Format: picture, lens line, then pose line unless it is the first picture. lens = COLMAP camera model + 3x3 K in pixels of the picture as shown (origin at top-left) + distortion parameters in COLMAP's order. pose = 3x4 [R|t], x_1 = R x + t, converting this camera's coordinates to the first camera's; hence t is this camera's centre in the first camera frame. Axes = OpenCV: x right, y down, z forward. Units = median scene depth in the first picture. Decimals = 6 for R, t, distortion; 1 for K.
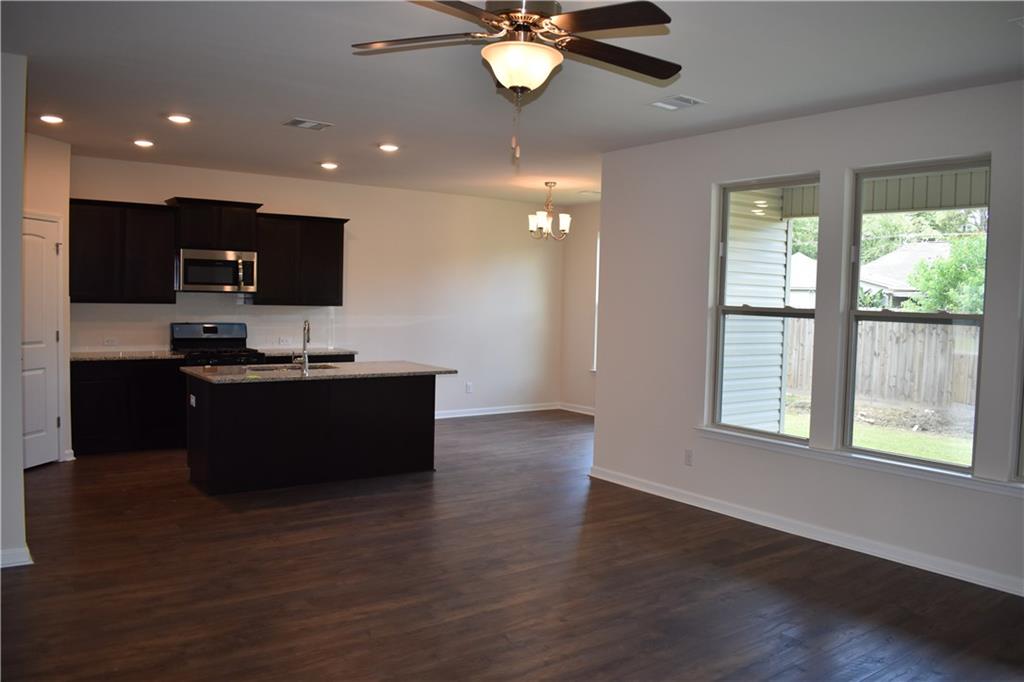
lens RADIAL K [[803.7, 0, 512.0], [0, 803.7, 341.0], [0, 0, 1]] dist [-0.108567, 0.010921]
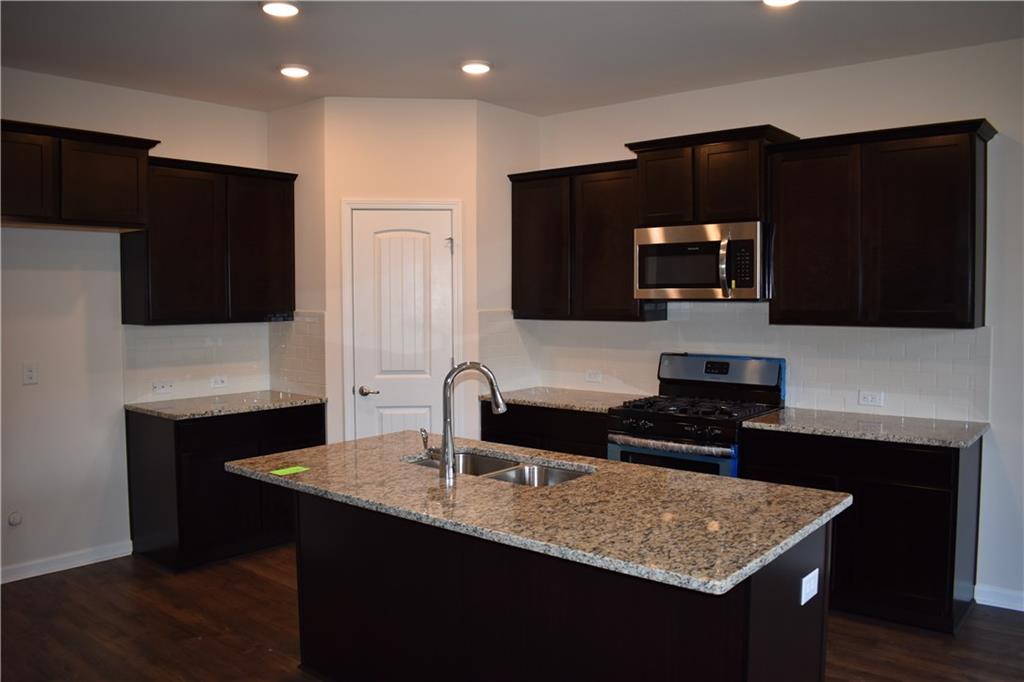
lens RADIAL K [[803.7, 0, 512.0], [0, 803.7, 341.0], [0, 0, 1]] dist [-0.108567, 0.010921]
pose [[0.257351, 0.034071, -0.965717, 0.132163], [-0.041189, 0.998857, 0.024263, -0.042012], [0.965440, 0.033532, 0.258460, 0.731625]]
